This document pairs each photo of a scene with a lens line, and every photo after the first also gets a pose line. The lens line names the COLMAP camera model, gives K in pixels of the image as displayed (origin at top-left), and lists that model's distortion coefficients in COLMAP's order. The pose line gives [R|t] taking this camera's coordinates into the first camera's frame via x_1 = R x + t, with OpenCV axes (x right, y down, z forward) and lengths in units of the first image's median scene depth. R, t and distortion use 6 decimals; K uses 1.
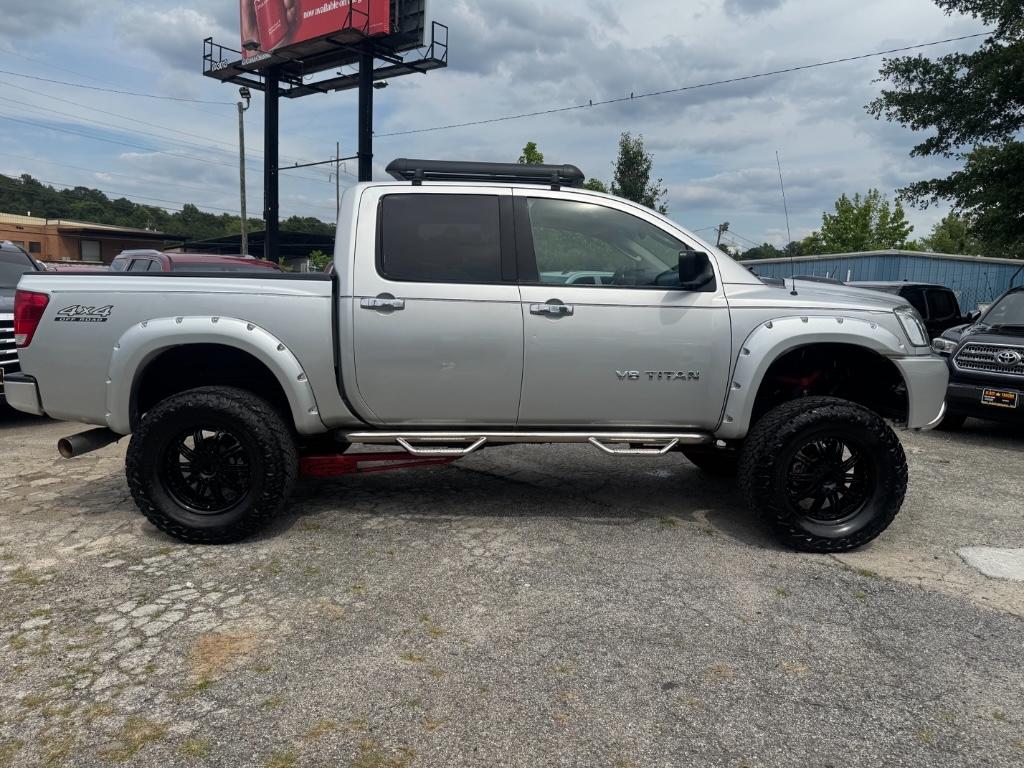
lens RADIAL K [[727.8, 0, 519.9], [0, 727.8, 381.3], [0, 0, 1]] dist [0.018800, -0.025181]
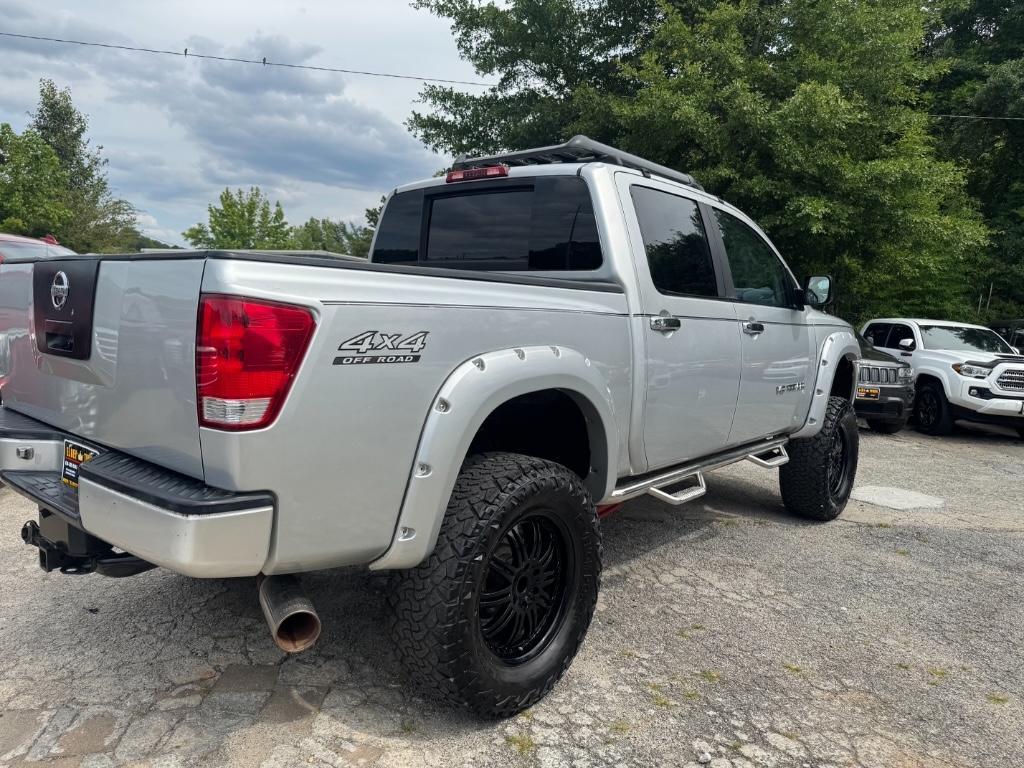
lens RADIAL K [[727.8, 0, 519.9], [0, 727.8, 381.3], [0, 0, 1]] dist [0.018800, -0.025181]
pose [[0.637443, -0.069202, 0.767384, -0.088265], [0.060367, 0.997383, 0.039798, -0.007989], [-0.768129, 0.020955, 0.639952, 0.057540]]
